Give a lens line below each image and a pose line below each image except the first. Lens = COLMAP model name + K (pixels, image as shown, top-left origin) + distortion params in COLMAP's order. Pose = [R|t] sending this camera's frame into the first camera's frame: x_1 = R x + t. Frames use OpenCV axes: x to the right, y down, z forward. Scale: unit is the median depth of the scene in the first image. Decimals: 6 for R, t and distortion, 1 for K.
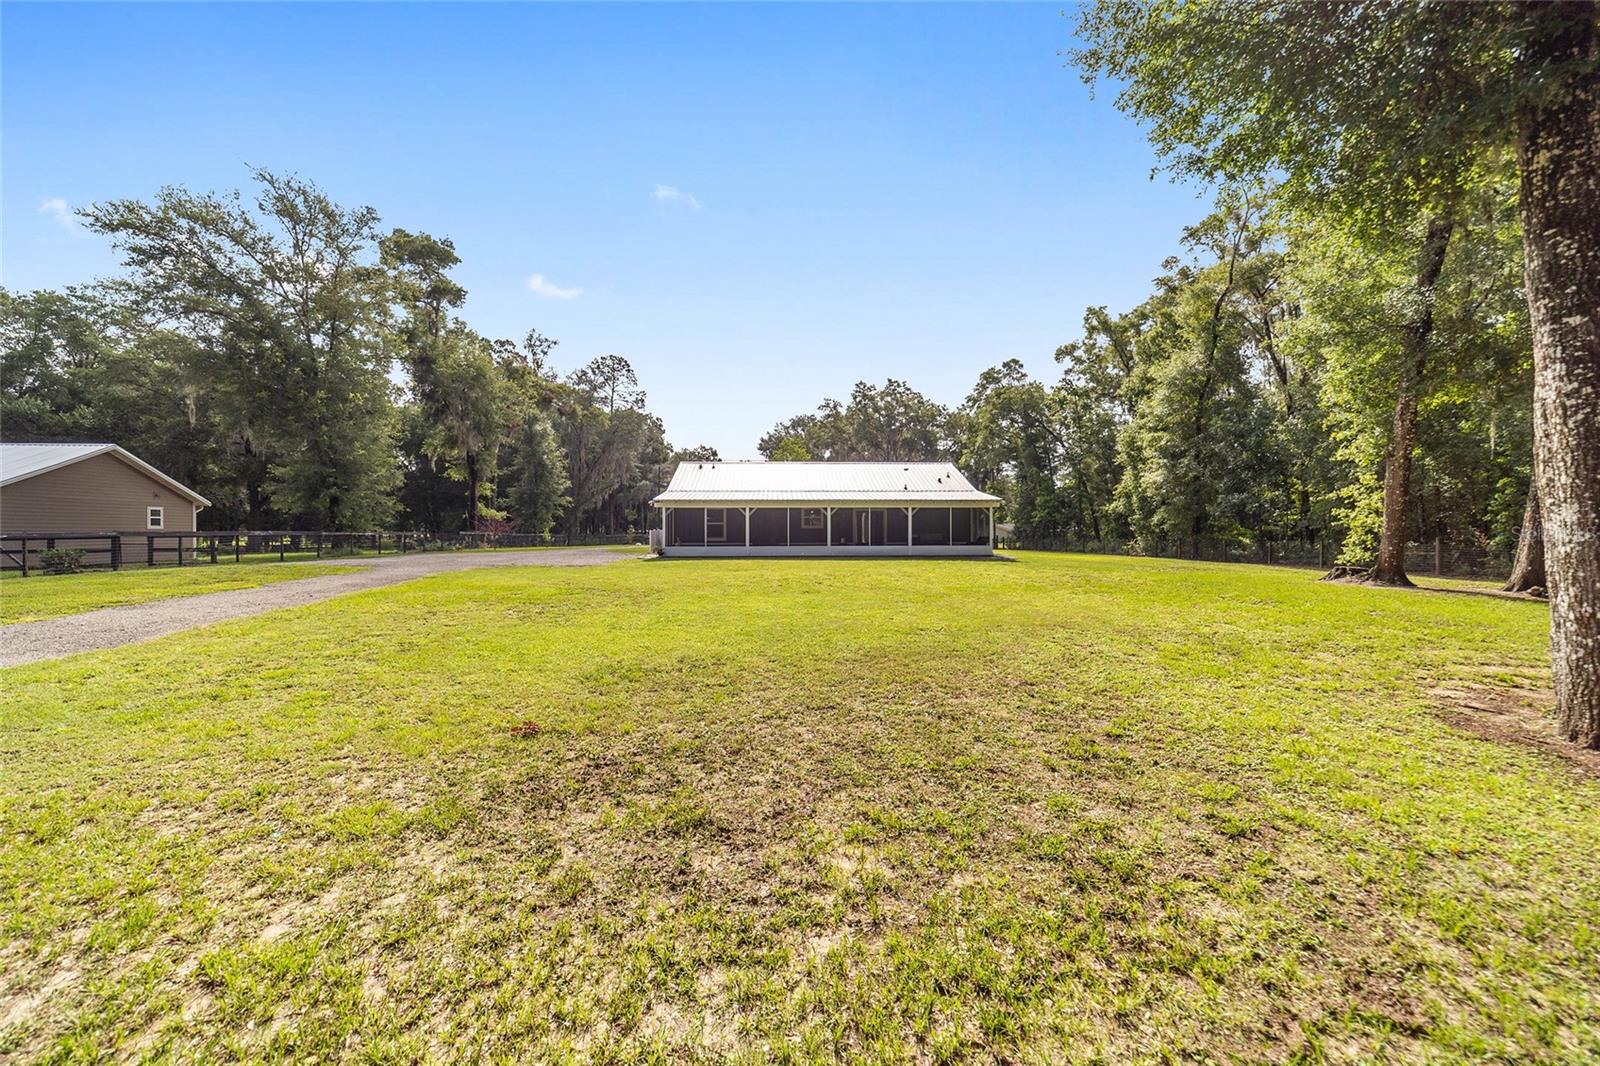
lens RADIAL K [[623.2, 0, 797.7], [0, 623.2, 530.6], [0, 0, 1]] dist [-0.018828, 0.009374]
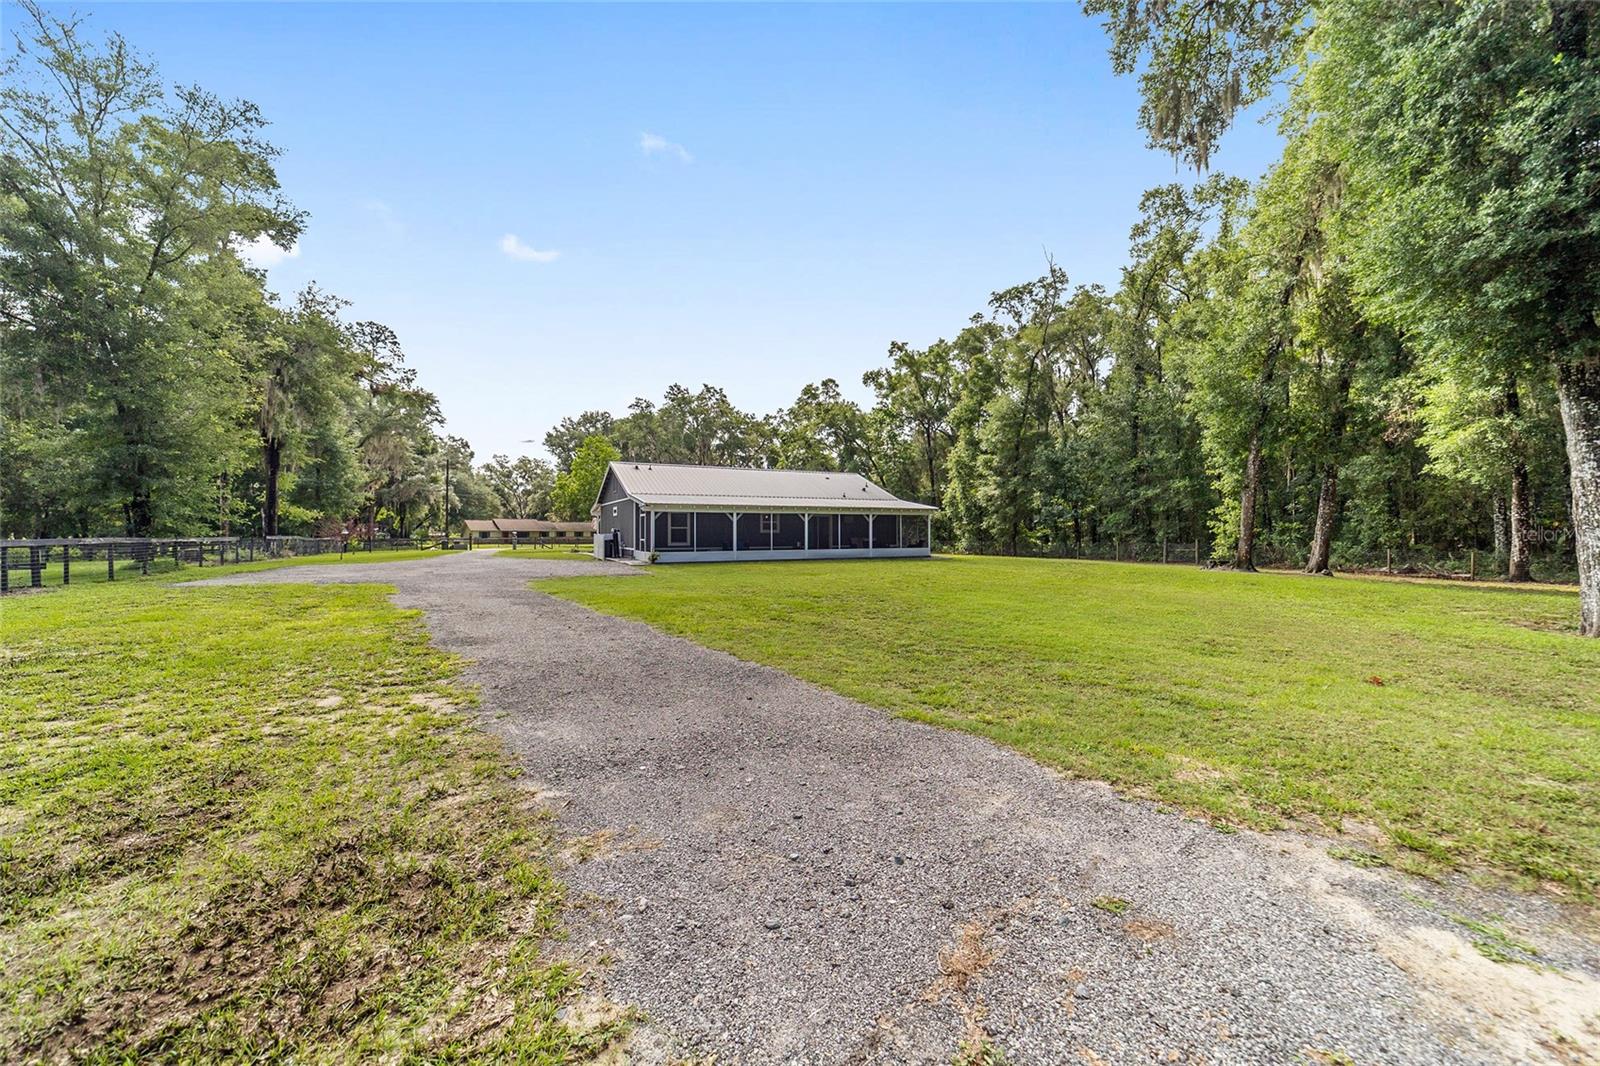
lens RADIAL K [[623.2, 0, 797.7], [0, 623.2, 530.6], [0, 0, 1]] dist [-0.018828, 0.009374]
pose [[0.905708, 0.001366, 0.423900, -0.255819], [-0.000251, 0.999996, -0.002685, -0.003085], [-0.423902, 0.002325, 0.905705, 0.027449]]
